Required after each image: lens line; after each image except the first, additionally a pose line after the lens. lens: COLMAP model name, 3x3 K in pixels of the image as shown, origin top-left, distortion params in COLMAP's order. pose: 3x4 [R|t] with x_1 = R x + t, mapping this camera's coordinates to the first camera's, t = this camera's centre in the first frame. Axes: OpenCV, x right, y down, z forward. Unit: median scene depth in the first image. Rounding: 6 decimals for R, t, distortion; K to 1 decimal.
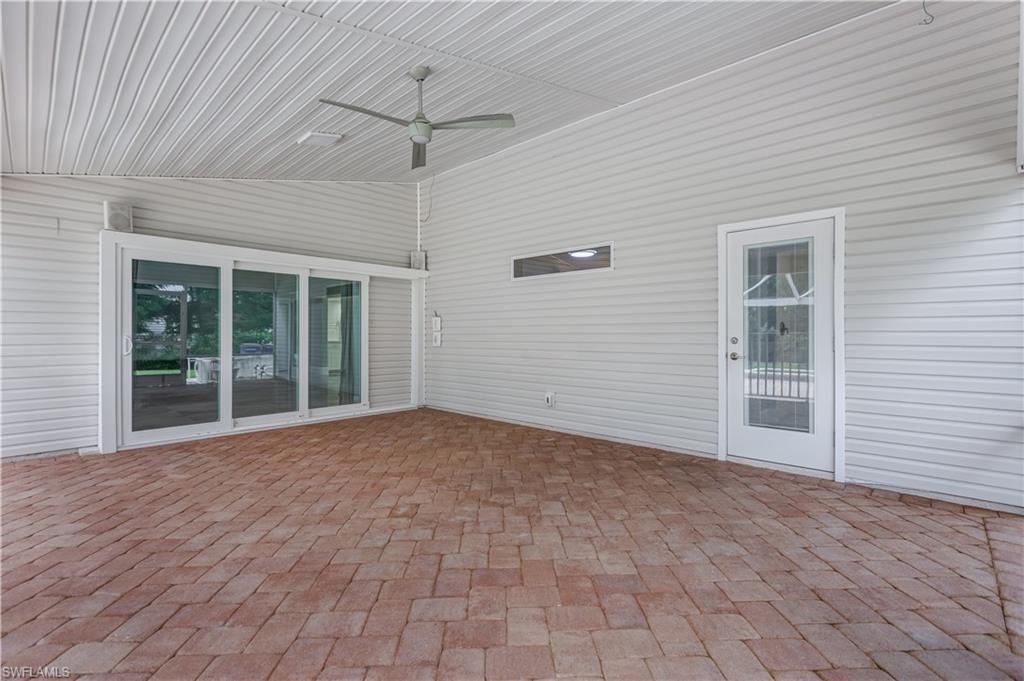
lens RADIAL K [[457.0, 0, 514.0], [0, 457.0, 338.7], [0, 0, 1]] dist [-0.002861, -0.000302]
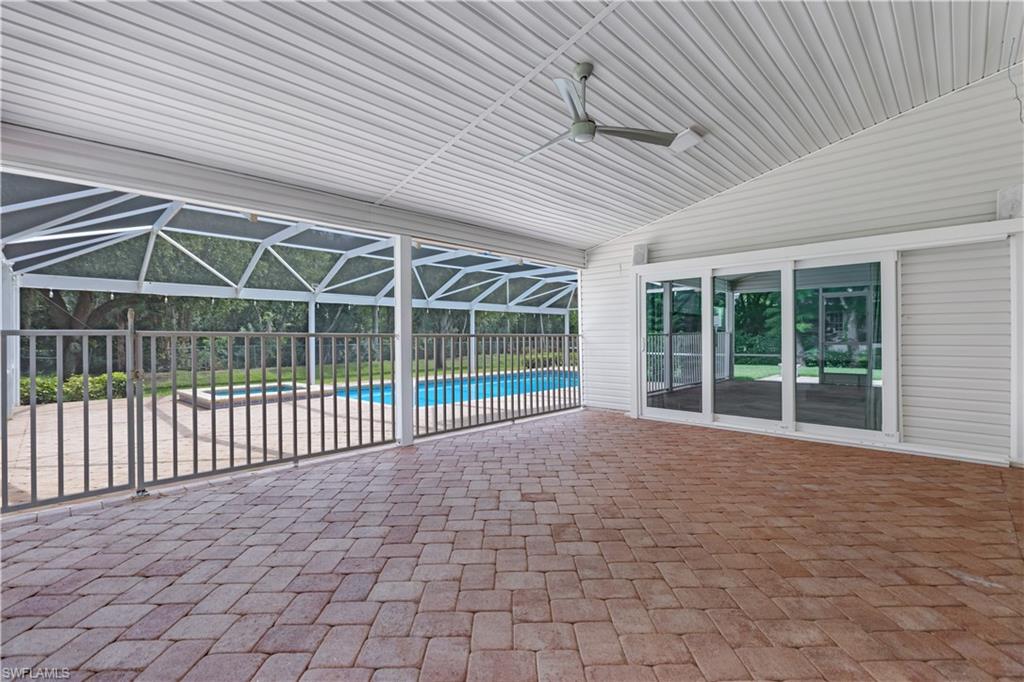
lens RADIAL K [[456.6, 0, 511.5], [0, 456.6, 337.5], [0, 0, 1]] dist [-0.002747, -0.000497]
pose [[-0.023870, 0.000713, -0.999715, 0.508367], [-0.004690, 0.999989, 0.000825, -0.005486], [0.999704, 0.004709, -0.023866, 0.565229]]
